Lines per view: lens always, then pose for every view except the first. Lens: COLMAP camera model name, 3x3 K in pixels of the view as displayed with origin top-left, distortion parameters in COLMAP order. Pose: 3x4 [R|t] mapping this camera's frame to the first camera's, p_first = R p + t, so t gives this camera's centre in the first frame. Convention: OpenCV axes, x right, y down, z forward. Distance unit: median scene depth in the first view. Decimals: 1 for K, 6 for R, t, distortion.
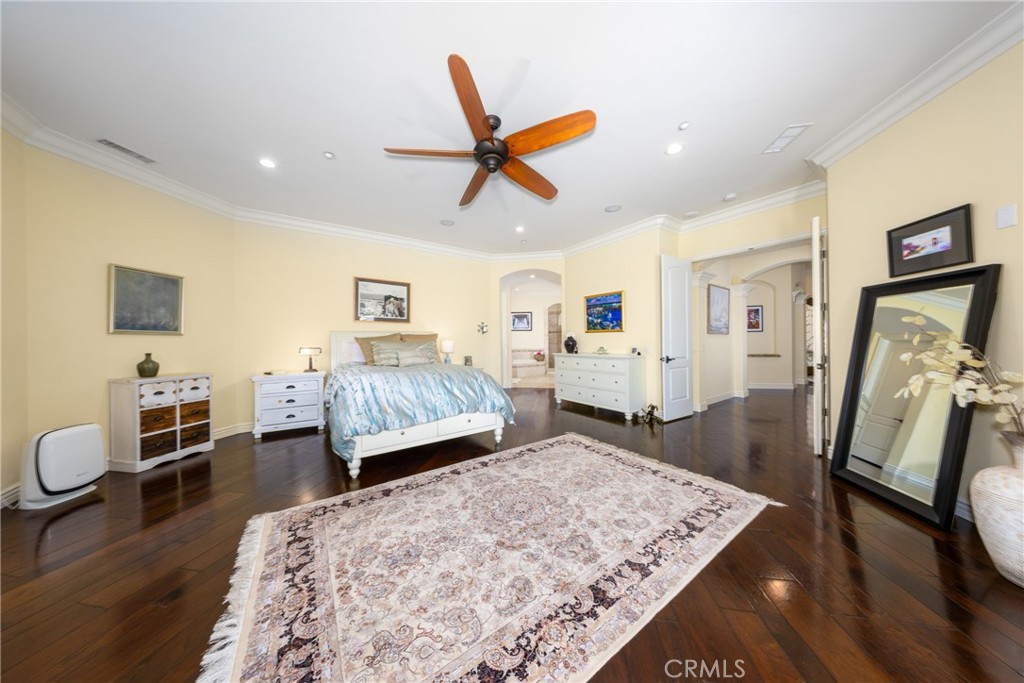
lens RADIAL K [[296.6, 0, 513.7], [0, 296.6, 339.3], [0, 0, 1]] dist [-0.007238, -0.000033]
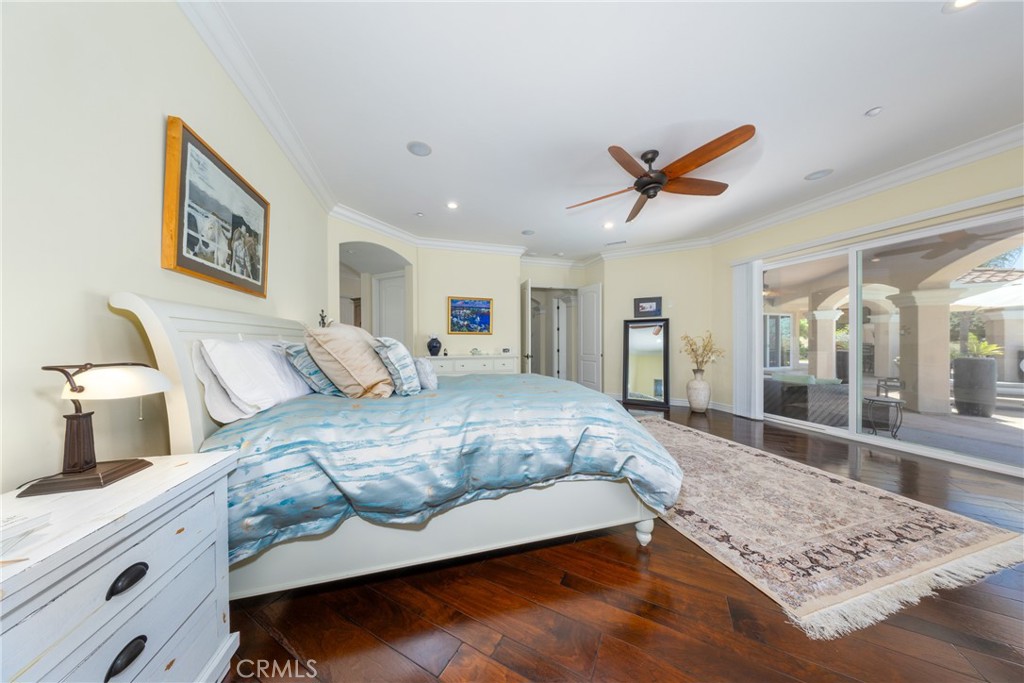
lens RADIAL K [[289.1, 0, 523.3], [0, 289.1, 332.6], [0, 0, 1]] dist [-0.001020, -0.000016]
pose [[0.323459, 0.043061, 0.945262, -0.685965], [-0.005882, 0.999036, -0.043498, 0.014708], [-0.946224, 0.008510, 0.323401, 0.570319]]
